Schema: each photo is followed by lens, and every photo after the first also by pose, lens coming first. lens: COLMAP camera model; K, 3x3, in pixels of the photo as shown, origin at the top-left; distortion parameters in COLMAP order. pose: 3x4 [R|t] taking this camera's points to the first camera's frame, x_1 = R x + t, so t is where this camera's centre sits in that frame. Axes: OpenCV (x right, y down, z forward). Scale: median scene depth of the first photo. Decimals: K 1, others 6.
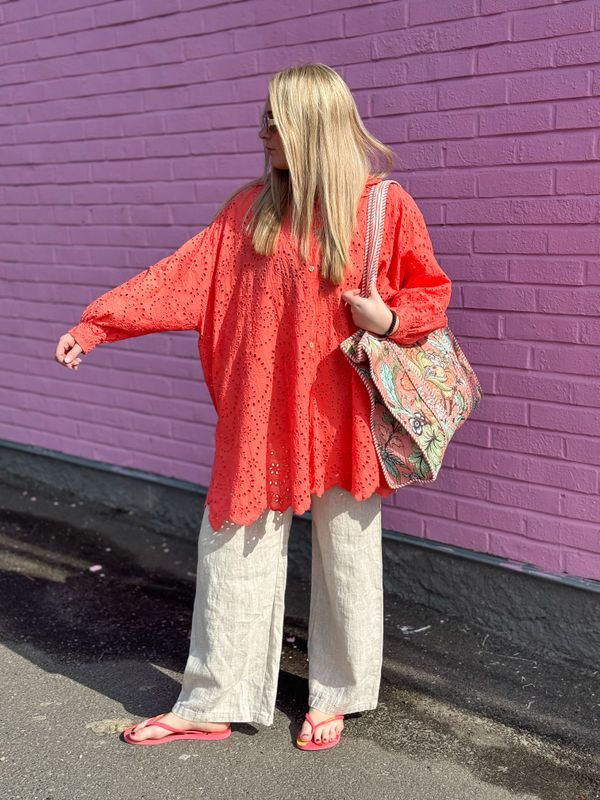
lens RADIAL K [[1182.5, 0, 292.2], [0, 1182.5, 401.9], [0, 0, 1]] dist [0.109999, 0.000000]
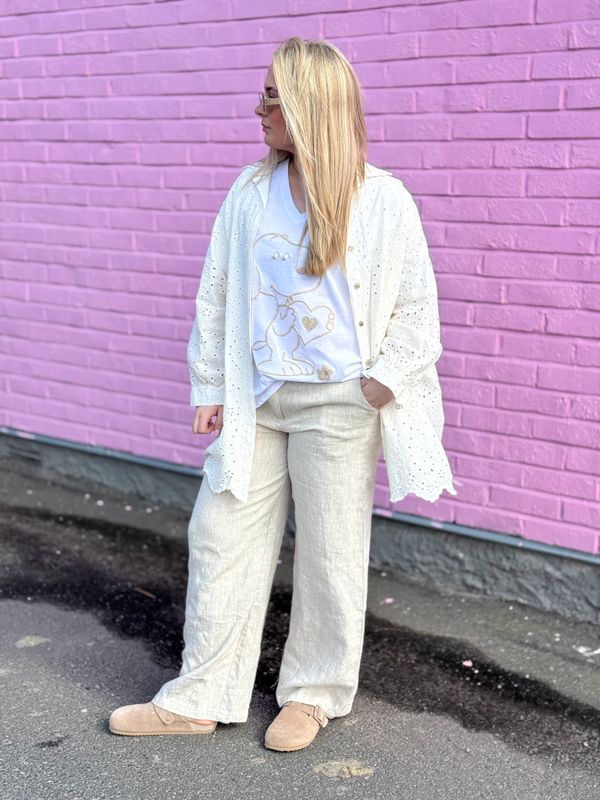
lens RADIAL K [[1182.5, 0, 304.9], [0, 1182.5, 403.7], [0, 0, 1]] dist [0.109999, 0.000000]
pose [[0.990410, 0.010336, 0.137776, -0.251121], [-0.013177, 0.999719, 0.019723, -0.021745], [-0.137533, -0.021350, 0.990267, 0.082275]]
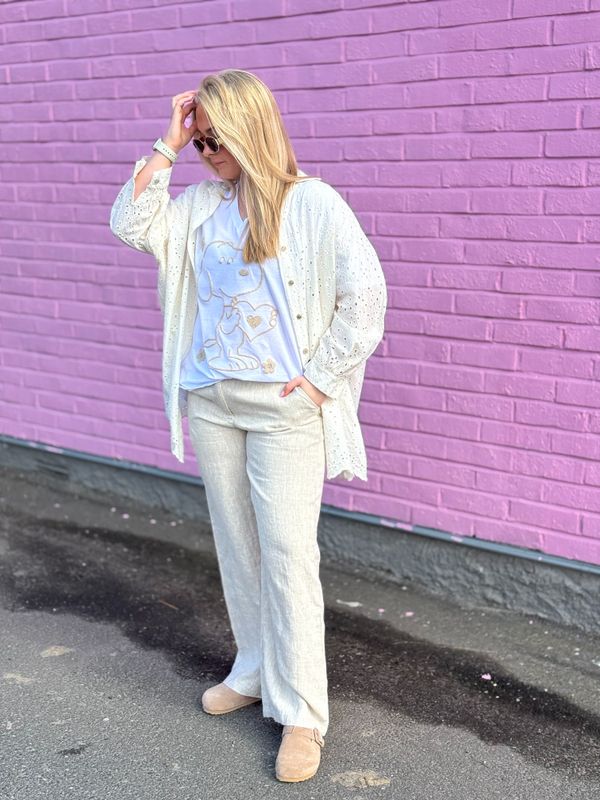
lens RADIAL K [[1182.5, 0, 302.0], [0, 1182.5, 394.7], [0, 0, 1]] dist [0.109999, 0.000000]
pose [[0.993901, 0.014657, 0.109296, -0.244645], [-0.014455, 0.999892, -0.002640, -0.019201], [-0.109323, 0.001044, 0.994006, 0.066930]]
